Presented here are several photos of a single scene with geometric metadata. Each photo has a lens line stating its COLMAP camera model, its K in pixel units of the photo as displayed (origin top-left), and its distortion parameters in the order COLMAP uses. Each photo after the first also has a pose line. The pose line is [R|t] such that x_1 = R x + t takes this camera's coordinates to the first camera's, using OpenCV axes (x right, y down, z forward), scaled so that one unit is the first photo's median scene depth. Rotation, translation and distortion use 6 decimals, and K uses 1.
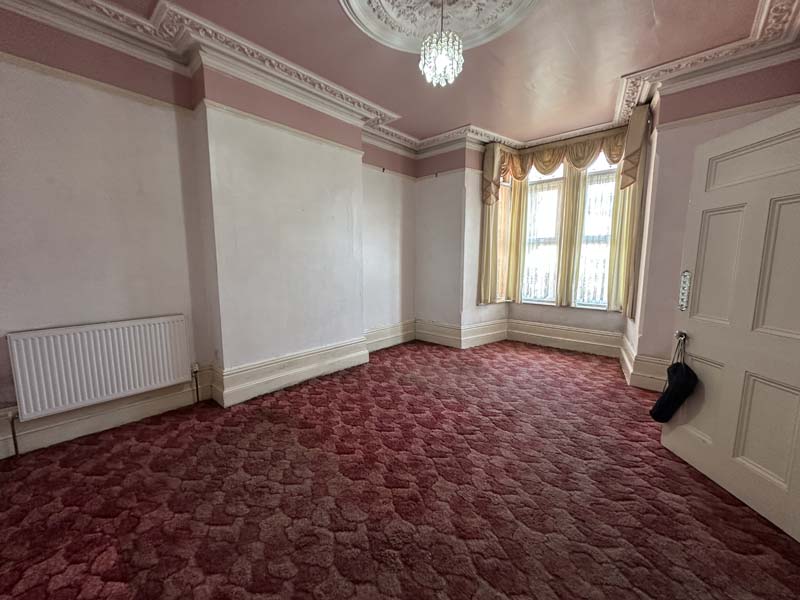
lens RADIAL K [[319.3, 0, 400.0], [0, 319.3, 300.0], [0, 0, 1]] dist [0.000676, 0.000106]
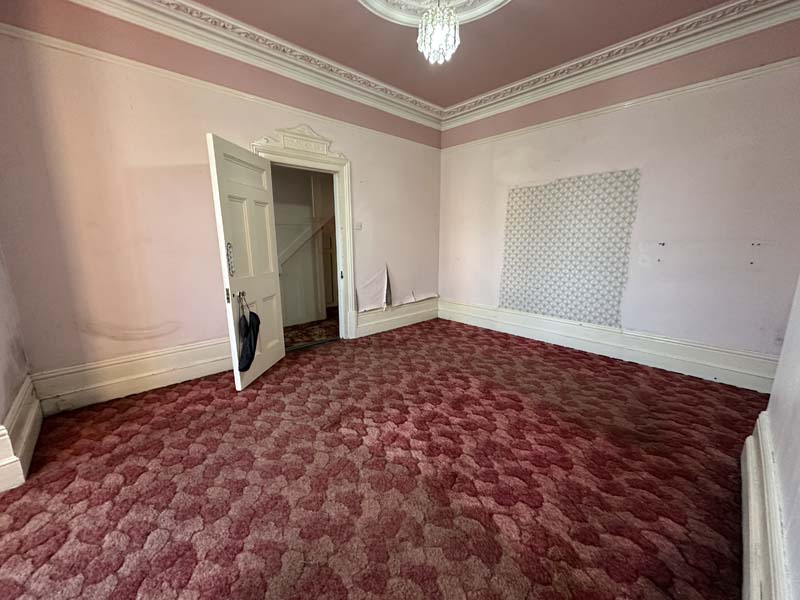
lens RADIAL K [[319.3, 0, 400.0], [0, 319.3, 300.0], [0, 0, 1]] dist [0.000676, 0.000106]
pose [[-0.995455, -0.014055, 0.094187, 0.109550], [0.015649, 0.951459, 0.307378, -0.220566], [-0.093935, 0.307455, -0.946915, 1.865958]]
